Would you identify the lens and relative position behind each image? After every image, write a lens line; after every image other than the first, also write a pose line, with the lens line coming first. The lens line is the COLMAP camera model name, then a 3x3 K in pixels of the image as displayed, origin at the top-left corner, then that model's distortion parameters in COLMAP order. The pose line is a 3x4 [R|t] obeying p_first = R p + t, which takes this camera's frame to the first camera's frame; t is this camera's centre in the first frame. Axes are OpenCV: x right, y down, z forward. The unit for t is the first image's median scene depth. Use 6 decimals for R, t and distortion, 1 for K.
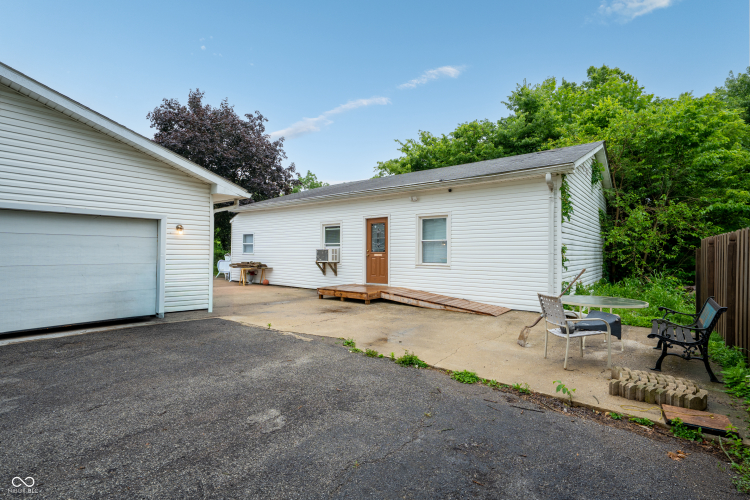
lens RADIAL K [[362.5, 0, 374.7], [0, 362.5, 251.5], [0, 0, 1]] dist [0.004174, 0.000754]
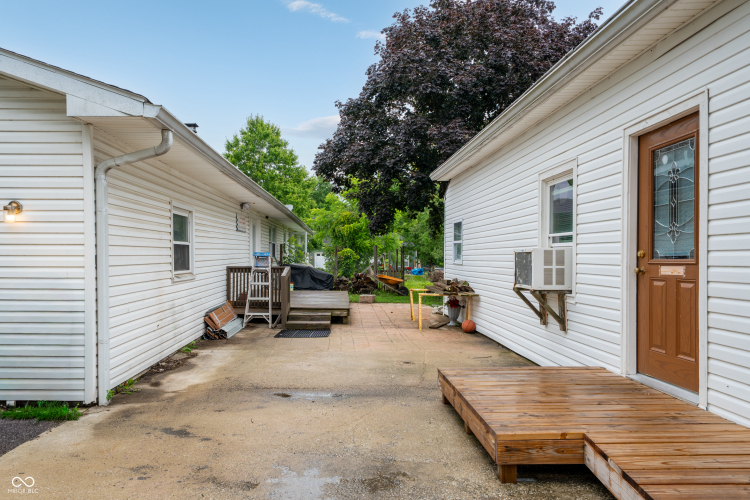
lens RADIAL K [[534.7, 0, 373.7], [0, 534.7, 252.6], [0, 0, 1]] dist [0.003369, 0.000181]
pose [[0.656769, -0.012856, -0.753983, 0.149410], [0.007843, 0.999917, -0.010218, -0.000837], [0.754051, 0.000798, 0.656815, 0.593291]]
